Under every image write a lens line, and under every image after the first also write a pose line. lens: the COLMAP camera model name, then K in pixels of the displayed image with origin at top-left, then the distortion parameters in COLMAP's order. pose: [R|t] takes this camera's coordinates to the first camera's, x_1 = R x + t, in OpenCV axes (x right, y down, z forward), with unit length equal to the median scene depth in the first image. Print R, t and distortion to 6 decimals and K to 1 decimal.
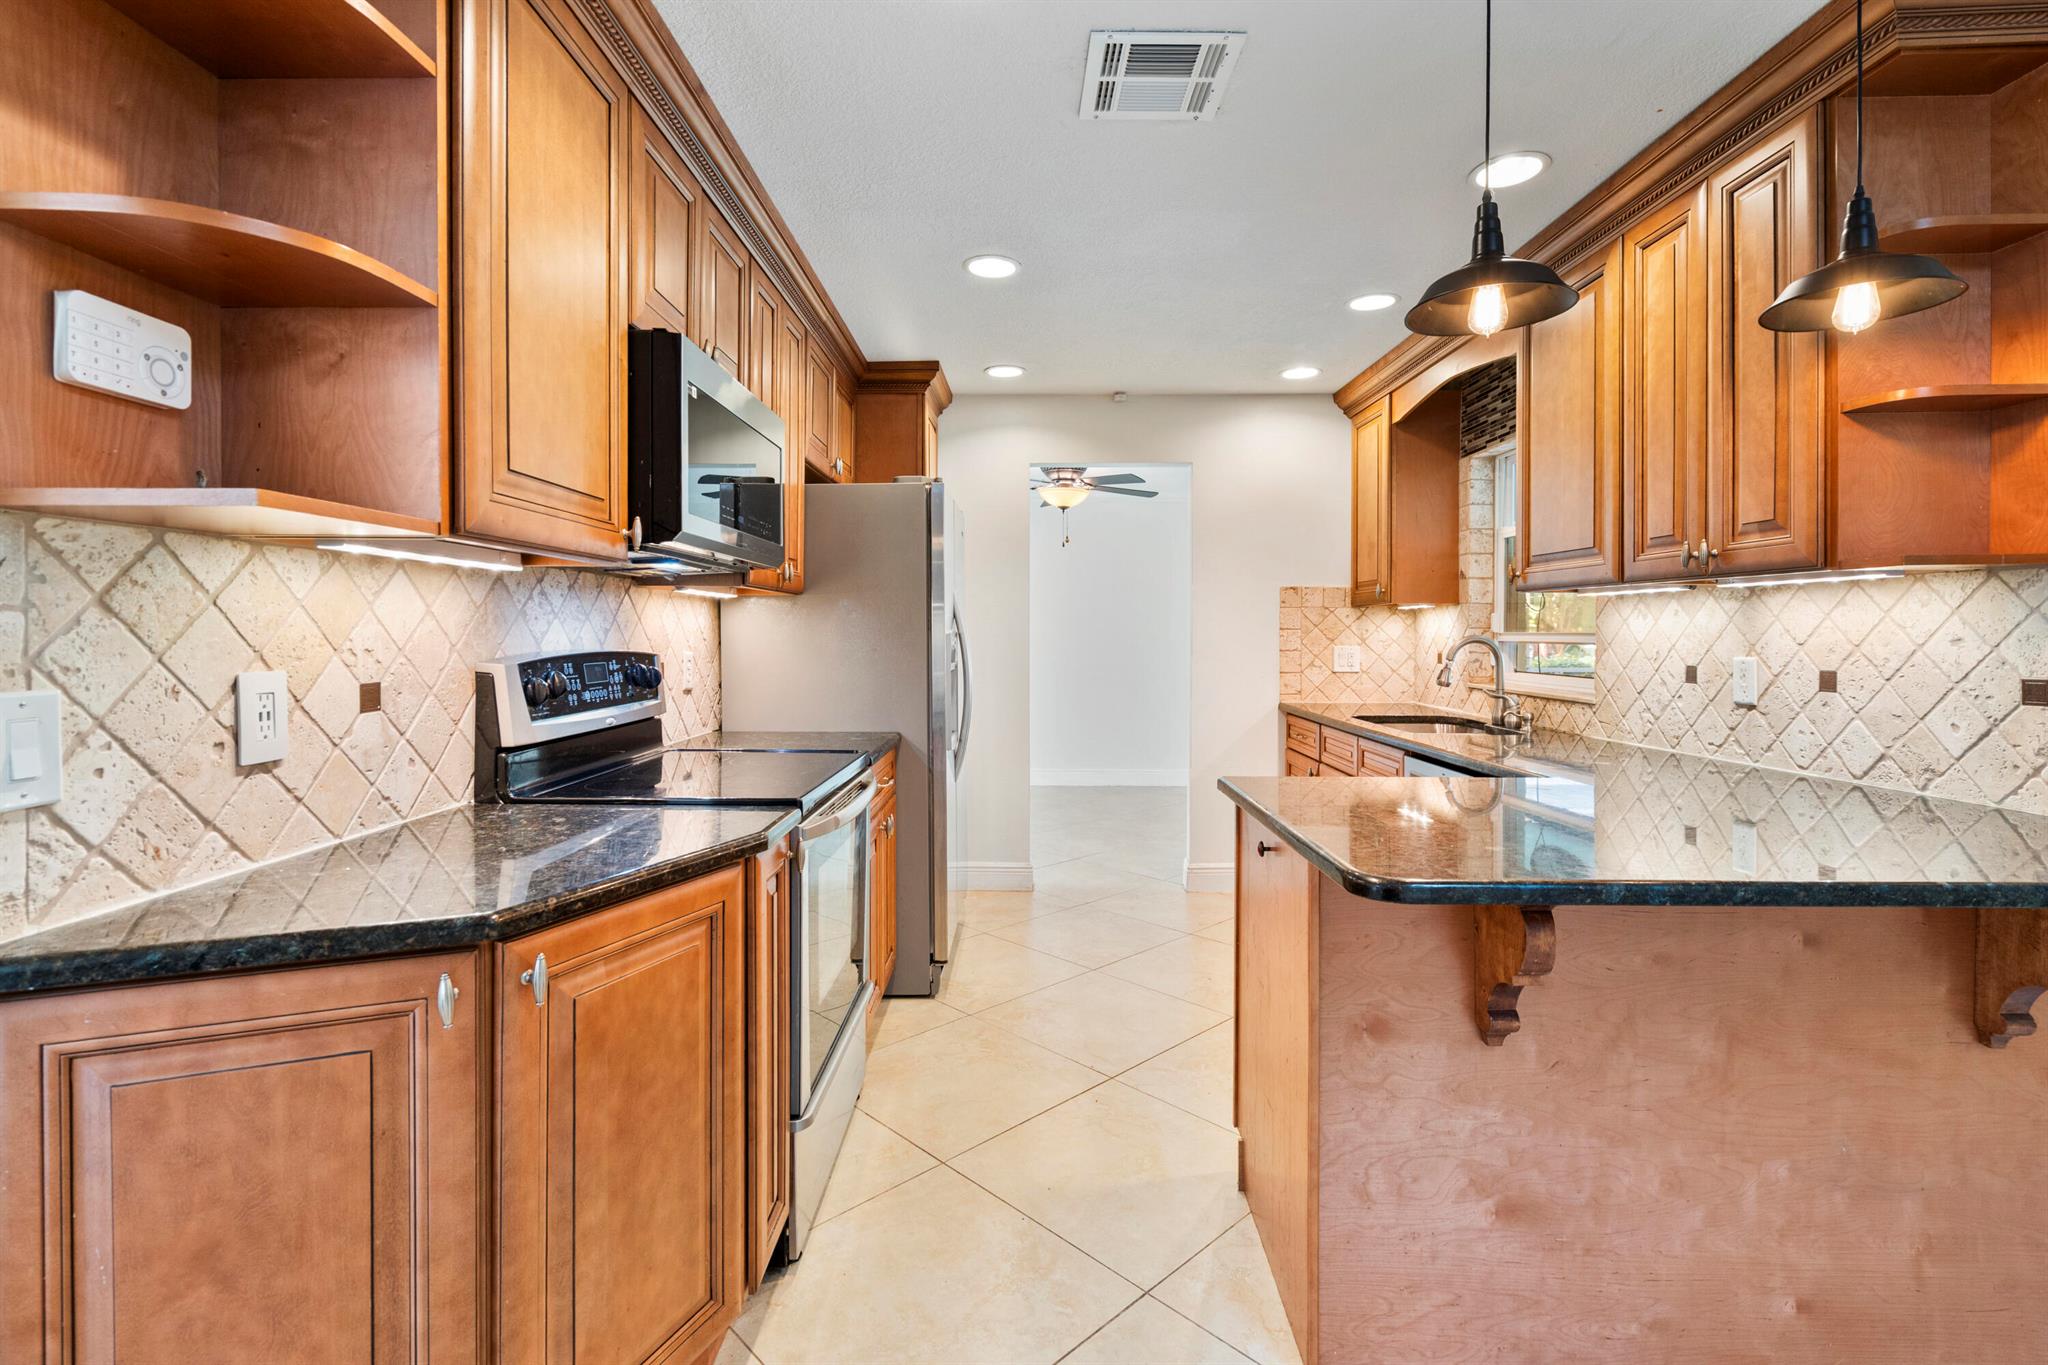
lens RADIAL K [[939.0, 0, 1015.8], [0, 939.0, 670.9], [0, 0, 1]] dist [-0.001429, 0.000275]
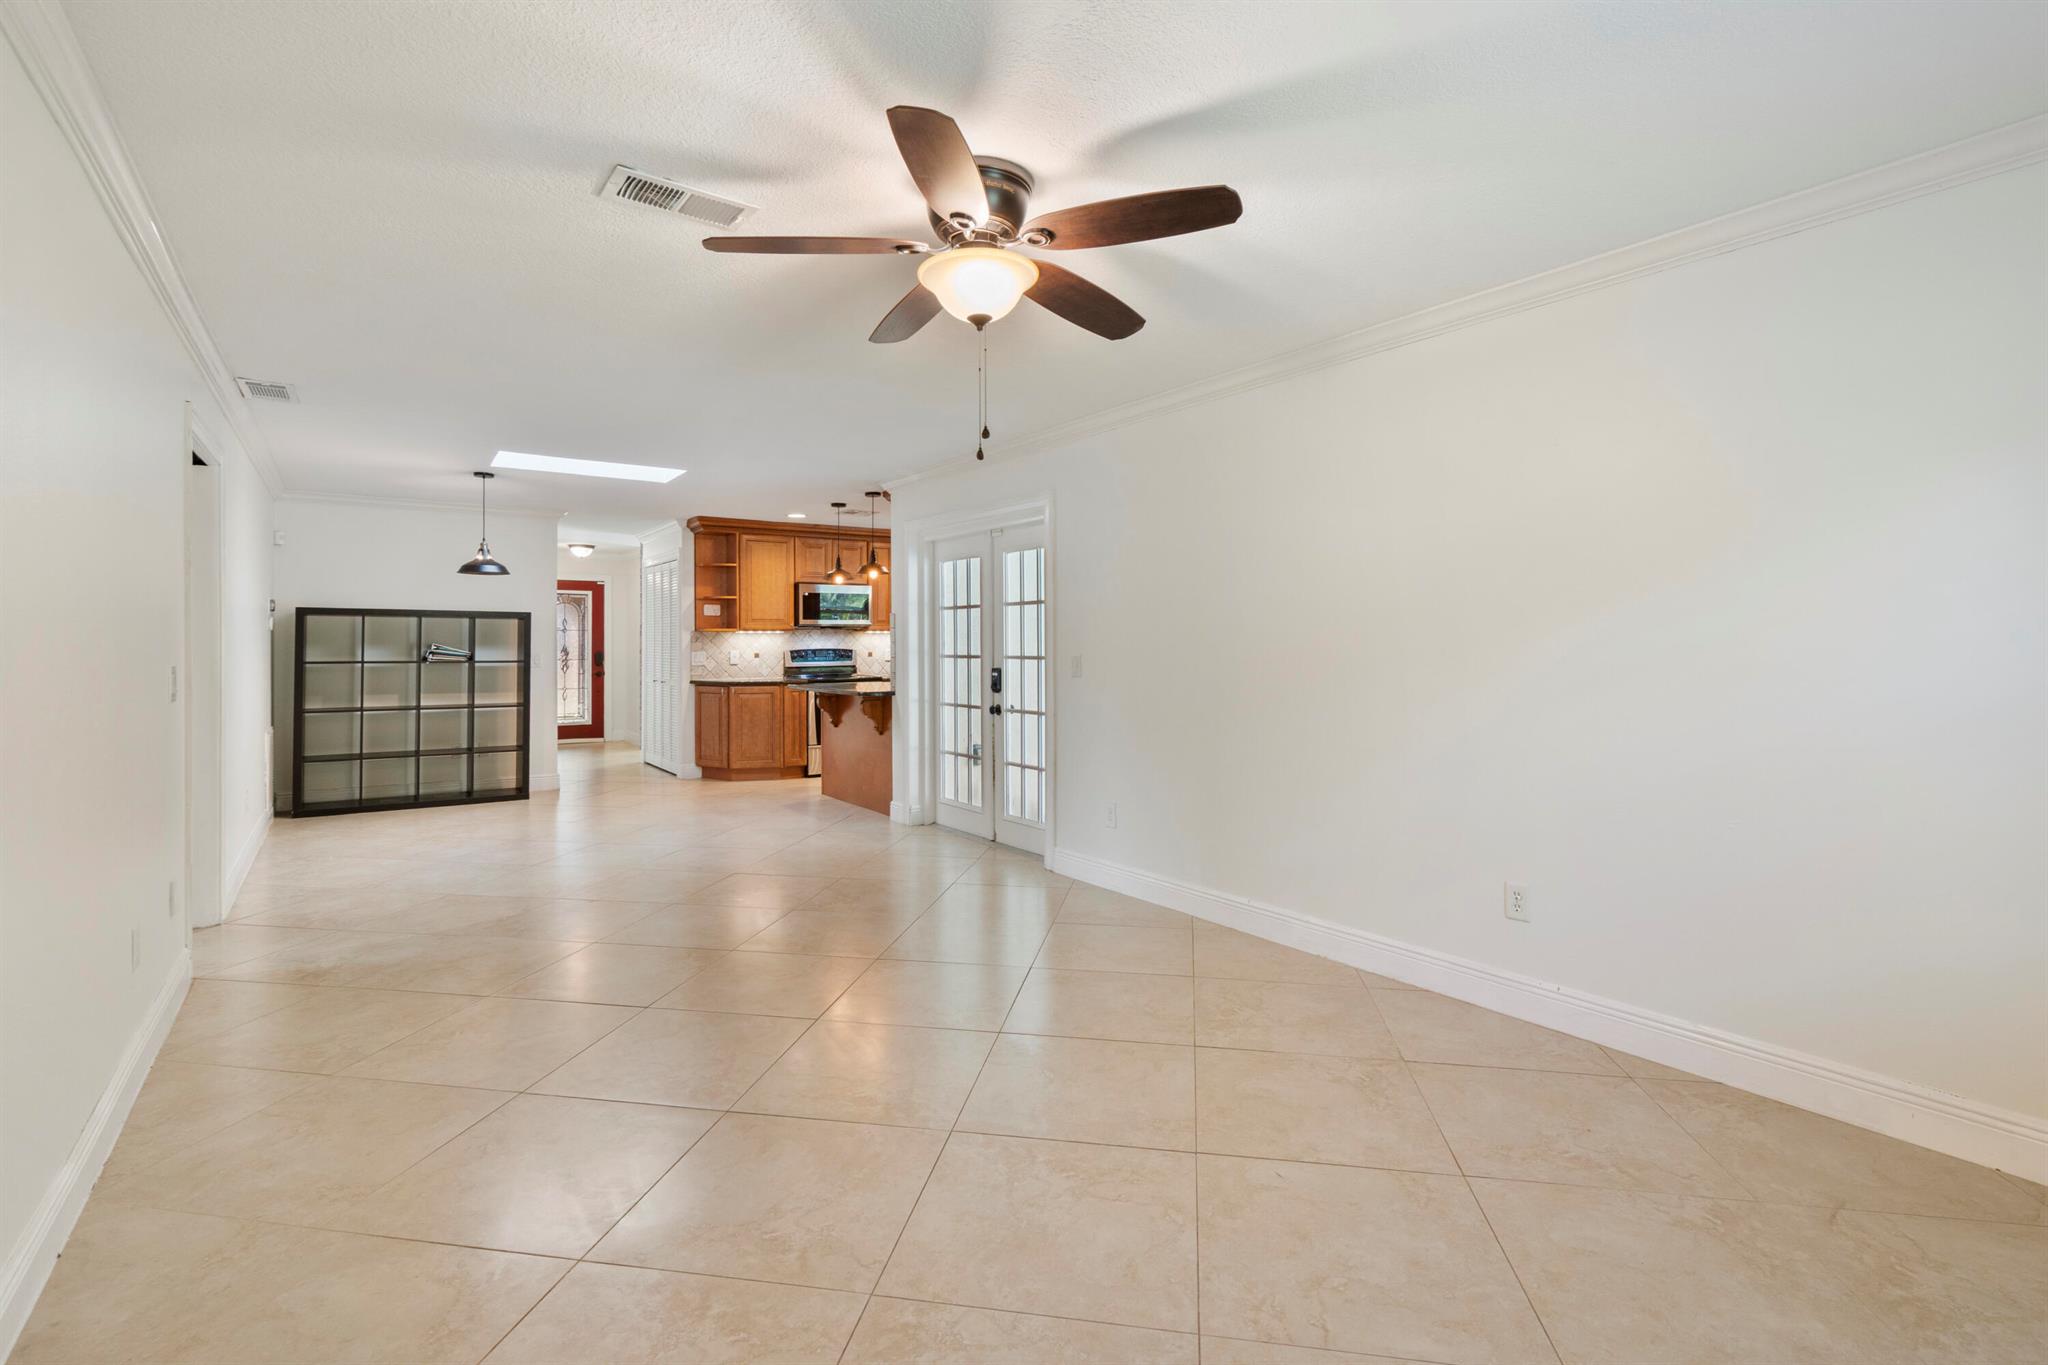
lens RADIAL K [[939.0, 0, 1020.2], [0, 939.0, 675.1], [0, 0, 1]] dist [-0.001429, 0.000275]
pose [[0.584366, 0.028150, -0.811002, 6.143771], [-0.023721, 0.999564, 0.017603, 0.007672], [0.811144, 0.008951, 0.584778, -1.347574]]
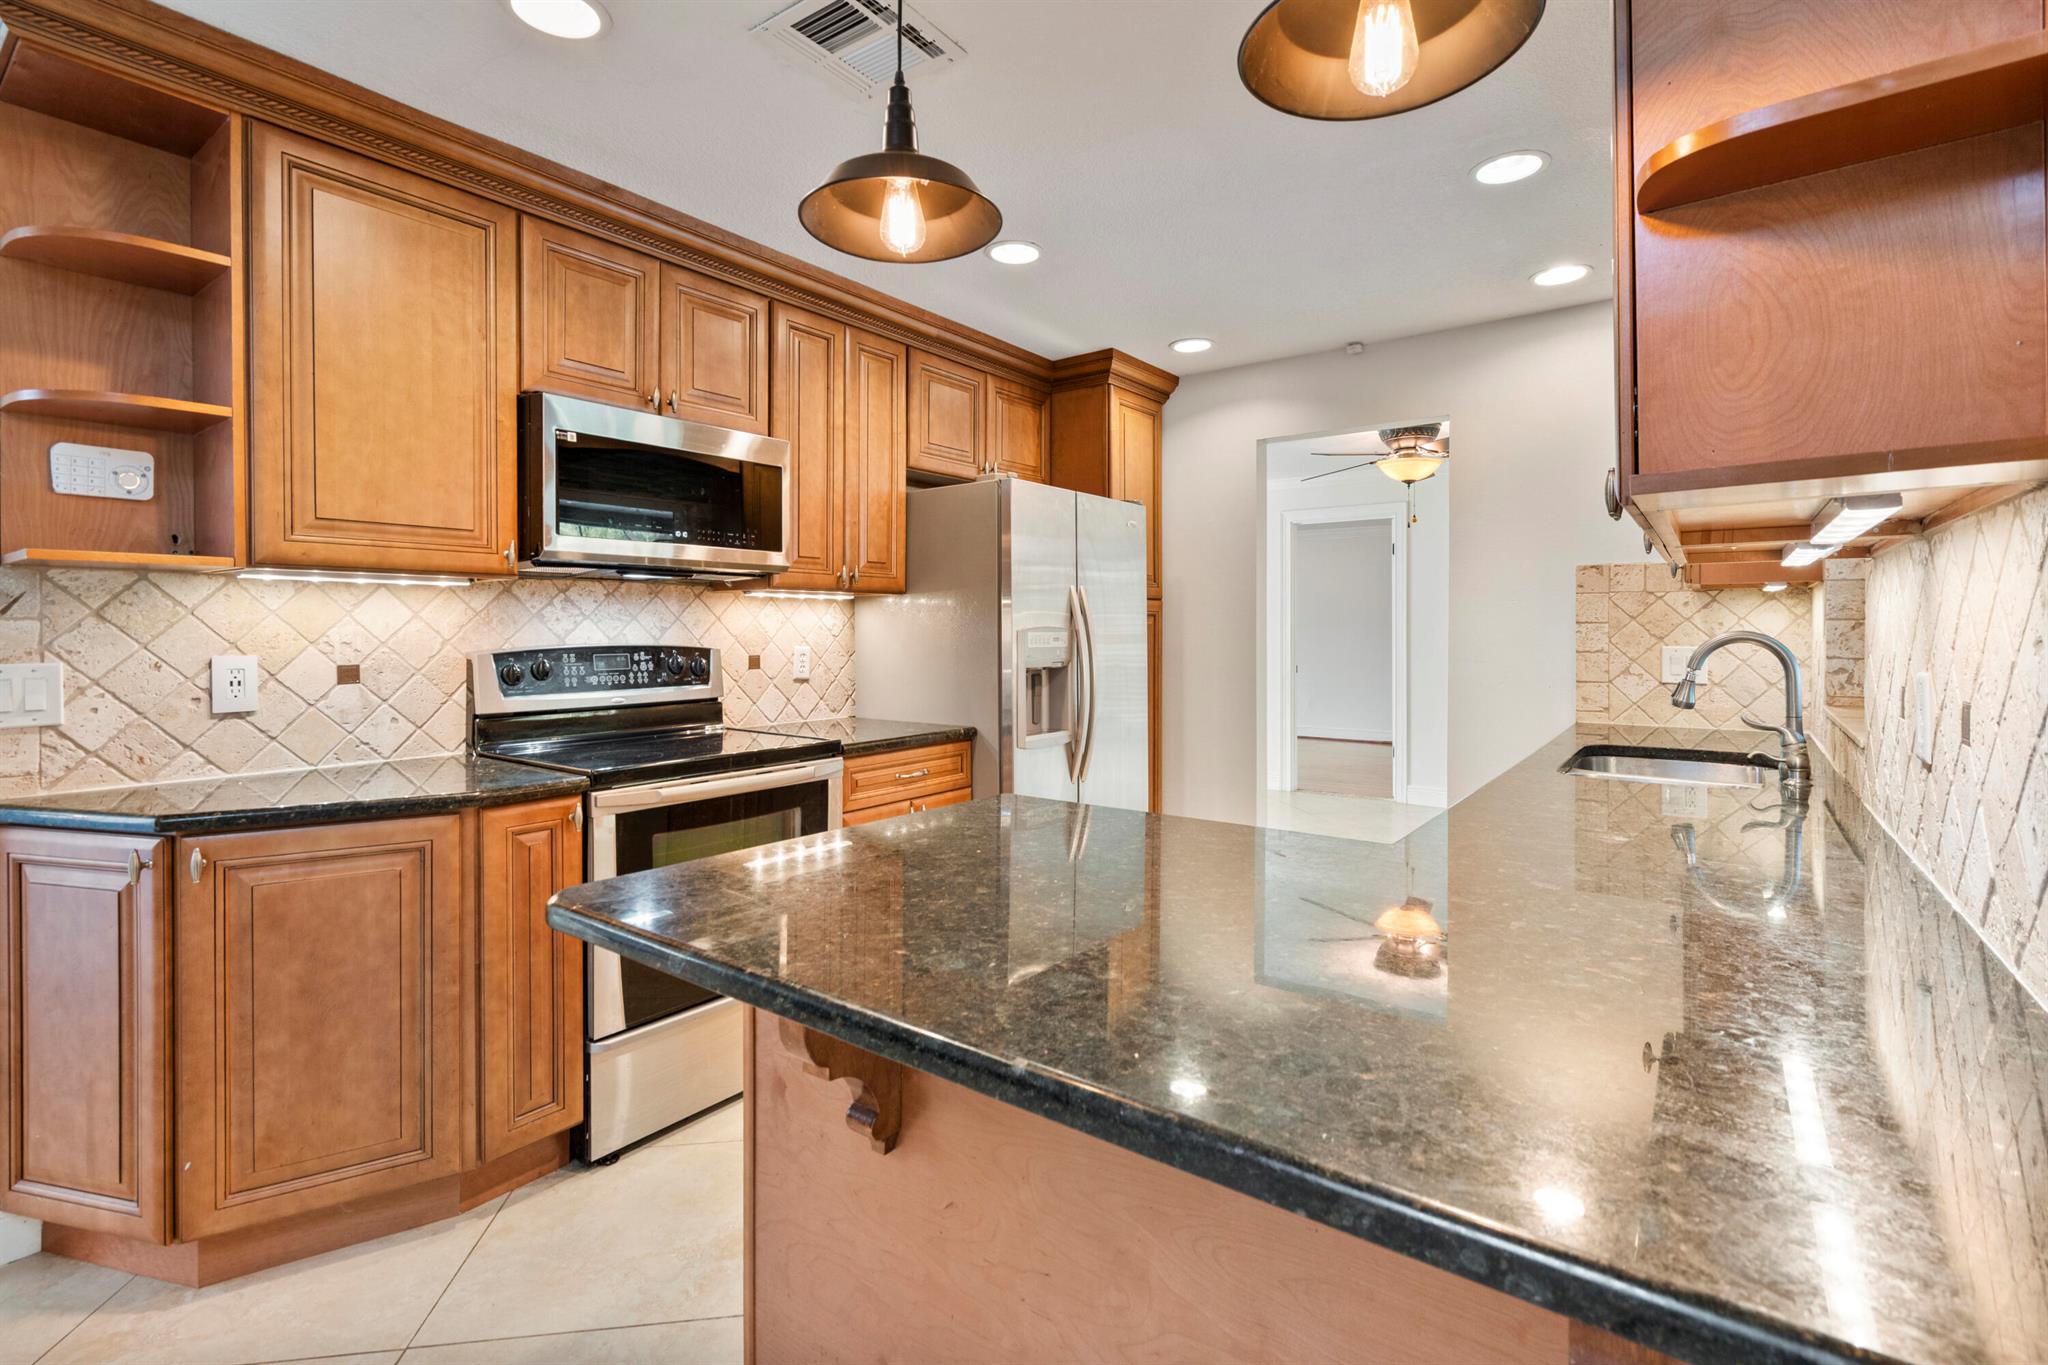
lens RADIAL K [[939.0, 0, 1018.0], [0, 939.0, 660.6], [0, 0, 1]] dist [-0.001429, 0.000275]
pose [[0.807867, 0.016669, -0.589129, 1.263802], [-0.020994, 0.999779, -0.000501, -0.018486], [0.588990, 0.012773, 0.808039, 0.507629]]
